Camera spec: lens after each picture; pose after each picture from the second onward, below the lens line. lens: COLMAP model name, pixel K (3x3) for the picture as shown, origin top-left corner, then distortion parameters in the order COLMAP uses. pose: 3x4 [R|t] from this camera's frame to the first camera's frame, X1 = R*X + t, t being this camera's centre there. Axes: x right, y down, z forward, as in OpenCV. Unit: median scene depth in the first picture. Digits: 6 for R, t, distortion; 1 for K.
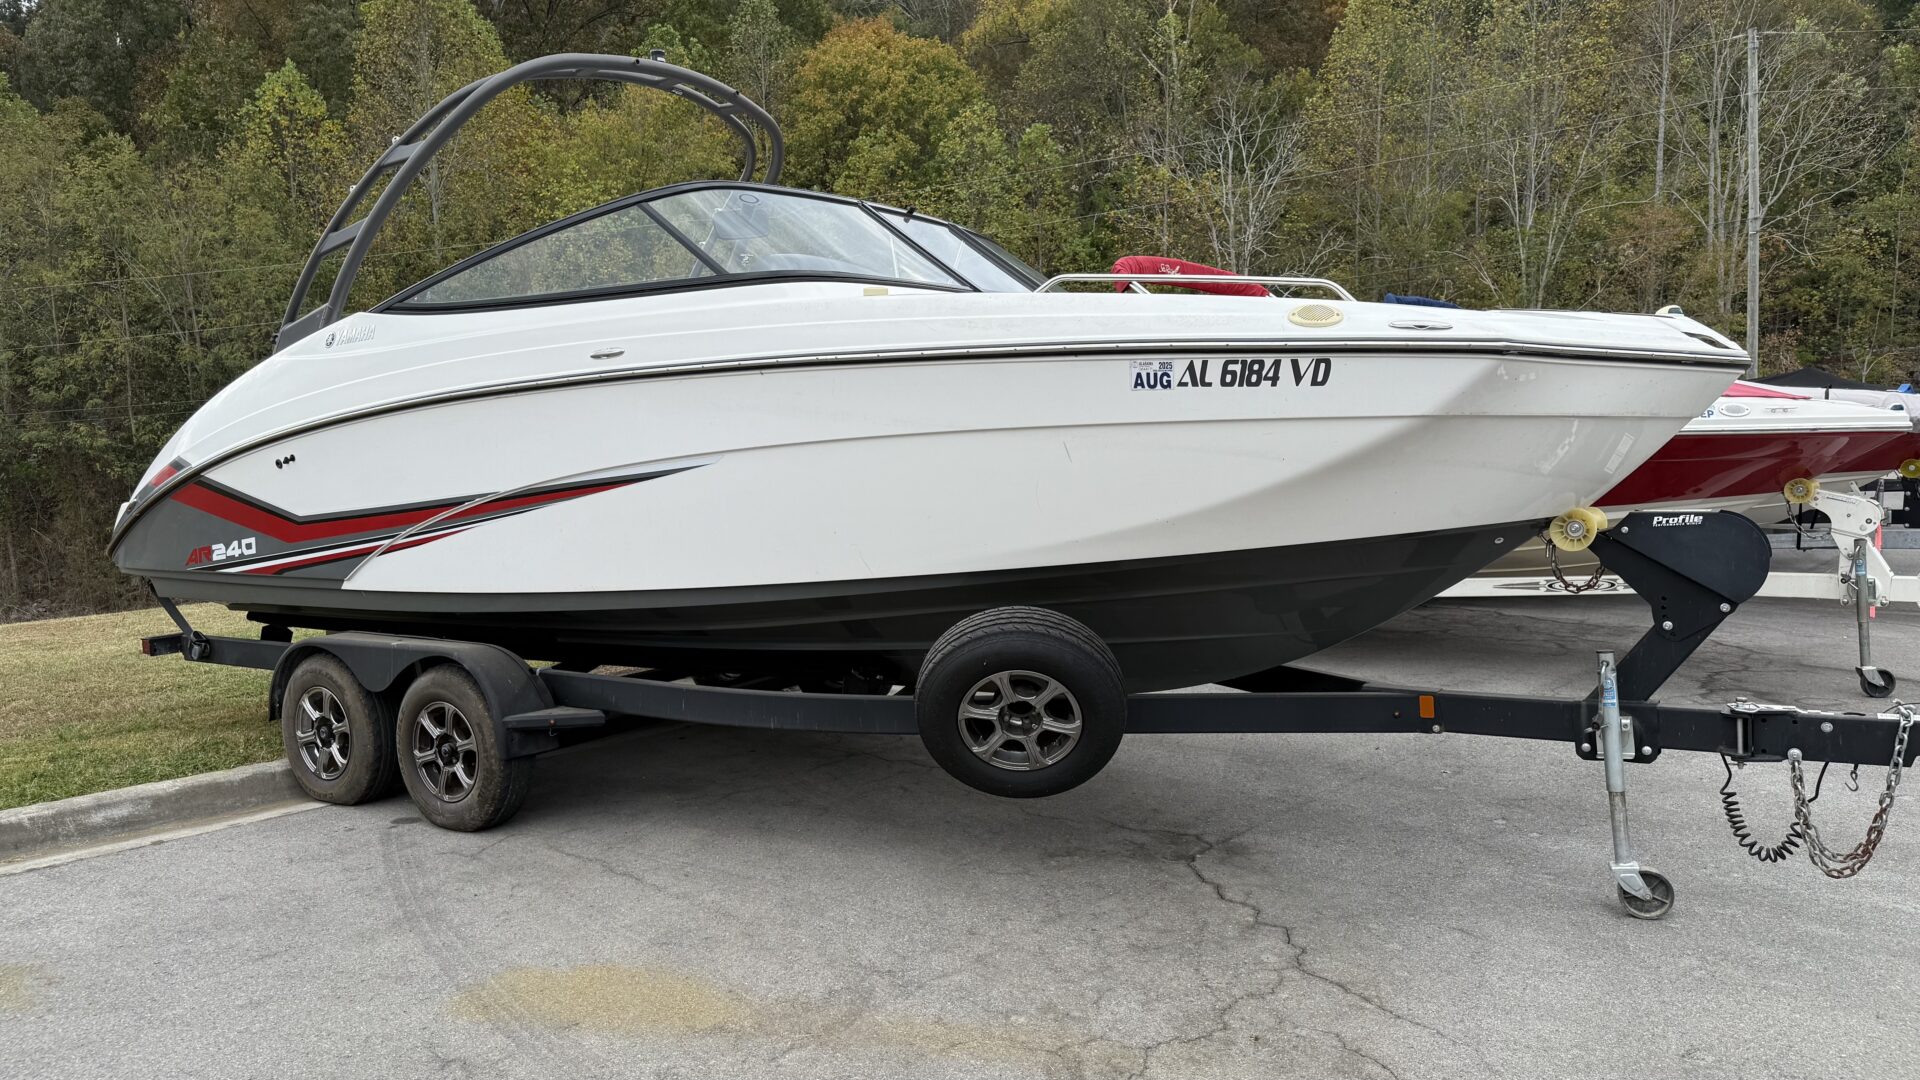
lens RADIAL K [[1362.2, 0, 942.5], [0, 1362.2, 536.9], [0, 0, 1]] dist [0.036298, -0.045279]
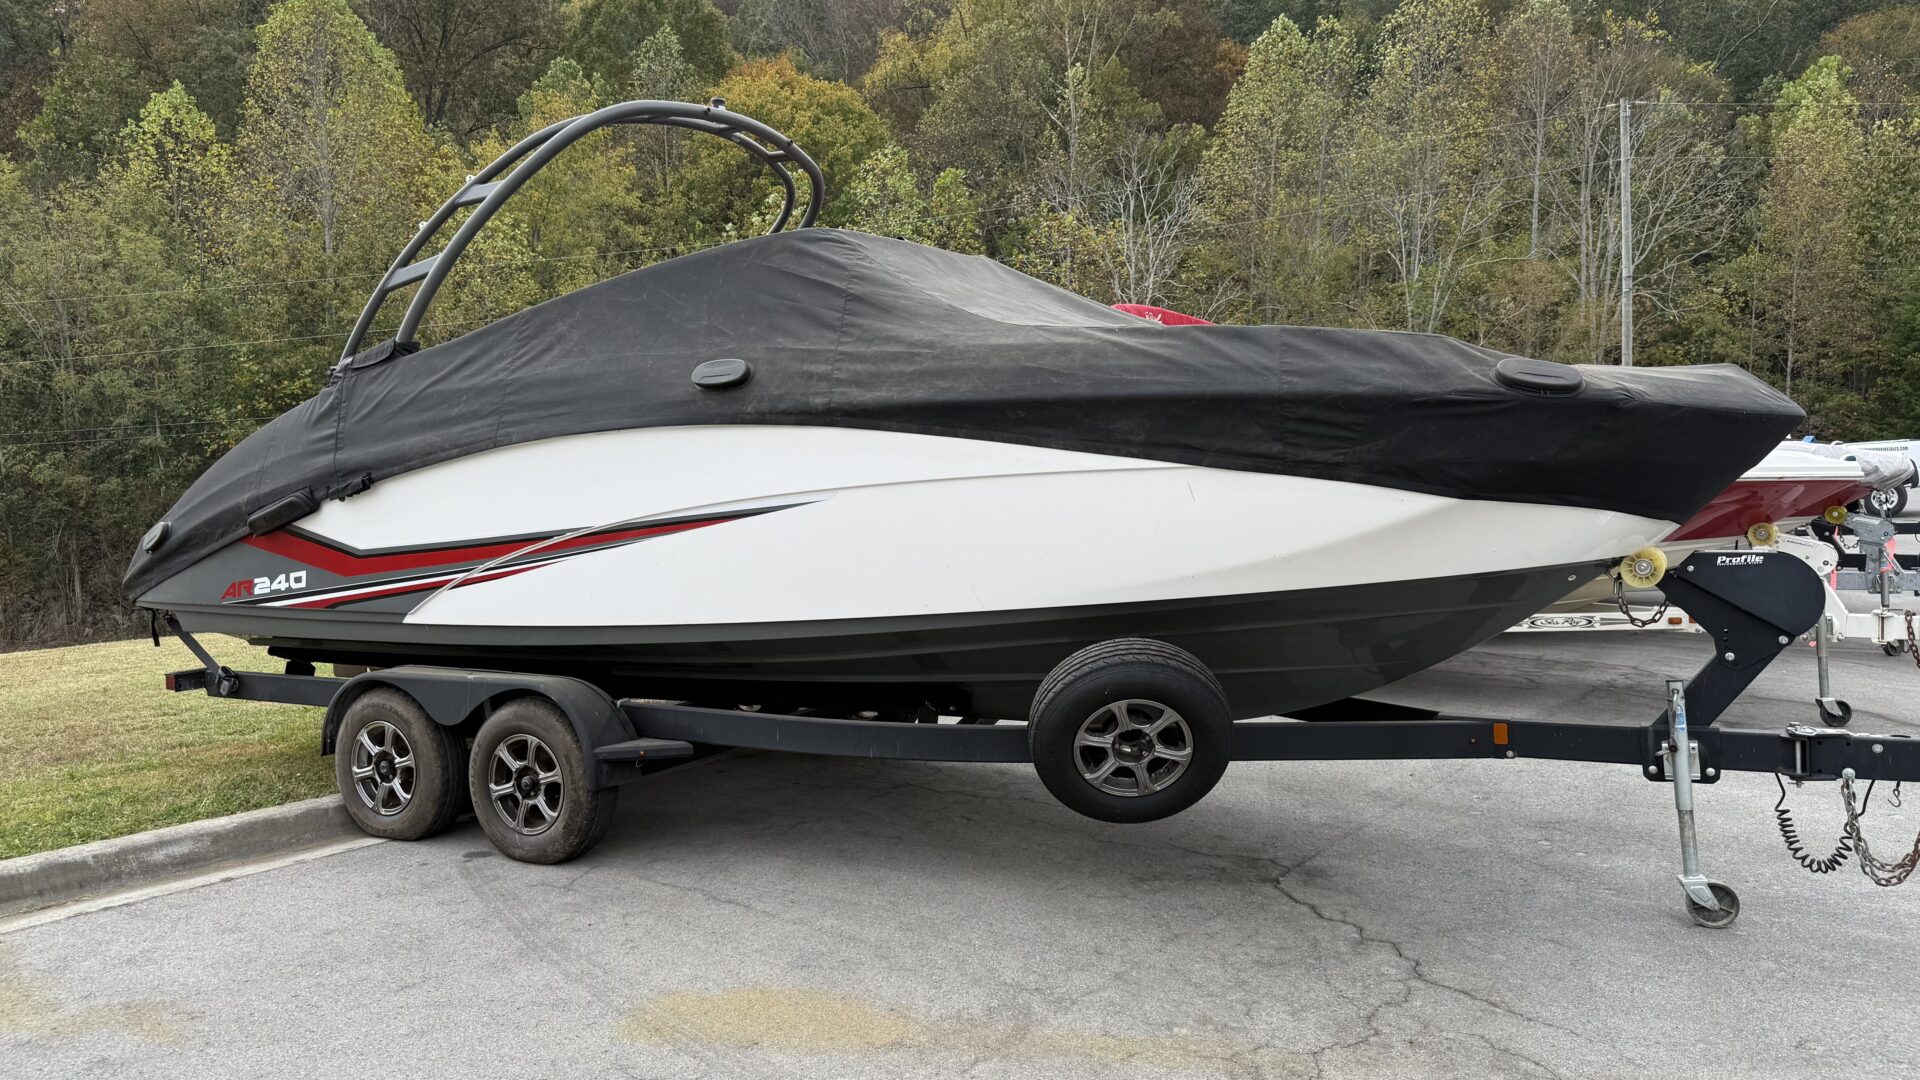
lens RADIAL K [[1362.2, 0, 953.0], [0, 1362.2, 530.8], [0, 0, 1]] dist [0.036298, -0.045279]
pose [[0.996774, 0.007039, 0.079950, -0.126256], [-0.004397, 0.999440, -0.033167, 0.002624], [-0.080139, 0.032709, 0.996247, -0.029706]]
